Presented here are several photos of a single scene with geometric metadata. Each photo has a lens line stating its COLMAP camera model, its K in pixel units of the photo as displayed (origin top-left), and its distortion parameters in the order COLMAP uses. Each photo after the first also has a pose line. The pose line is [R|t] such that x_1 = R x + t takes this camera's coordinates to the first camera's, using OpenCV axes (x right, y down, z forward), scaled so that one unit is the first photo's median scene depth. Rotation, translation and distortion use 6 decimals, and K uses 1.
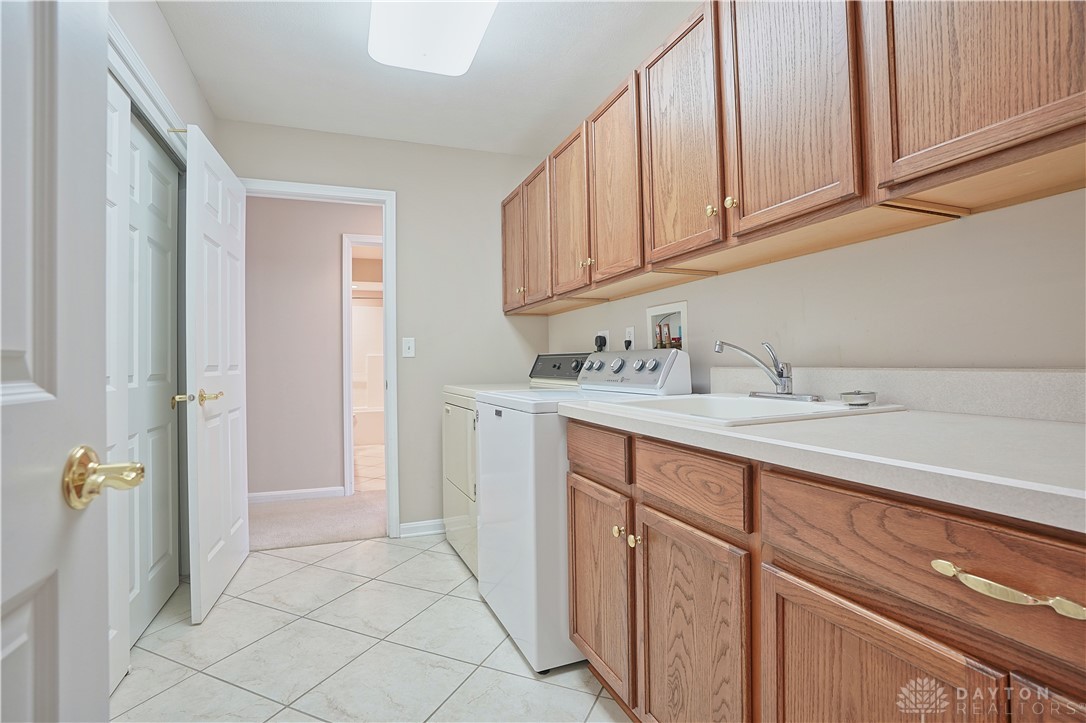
lens RADIAL K [[534.3, 0, 541.5], [0, 534.3, 356.3], [0, 0, 1]] dist [-0.042473, 0.001139]
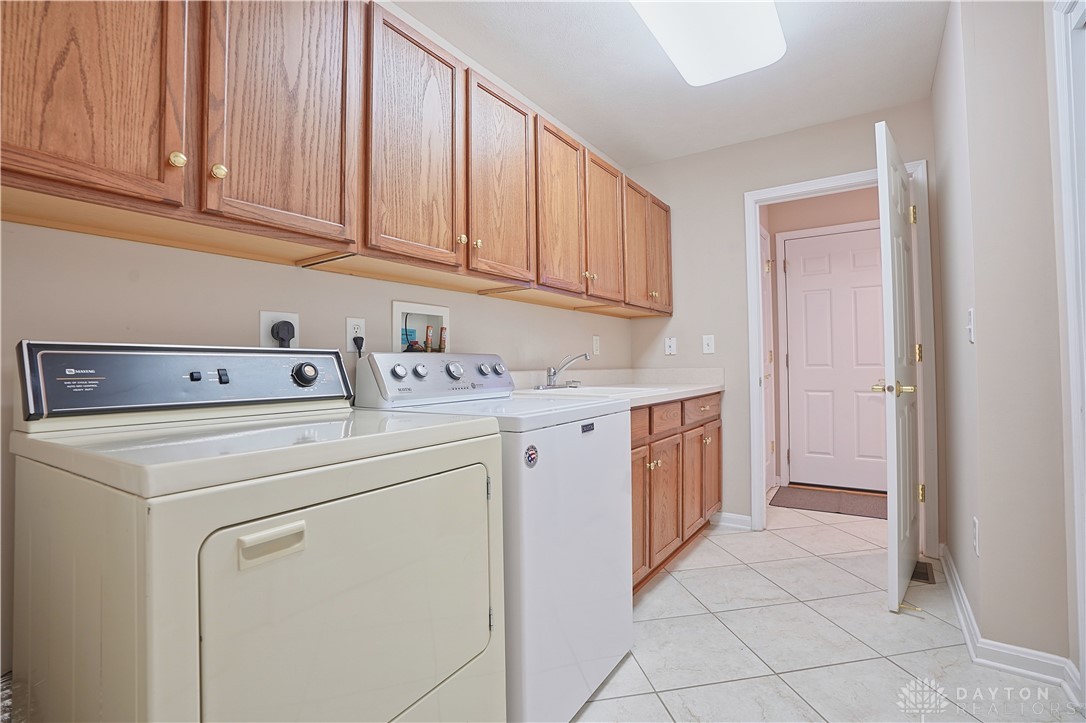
lens RADIAL K [[501.1, 0, 537.3], [0, 501.1, 356.1], [0, 0, 1]] dist [-0.069914, 0.026947]
pose [[-0.563618, 0.039402, 0.825095, -0.762339], [0.010822, 0.999128, -0.040321, 0.036646], [-0.825965, -0.013797, -0.563553, 1.748714]]
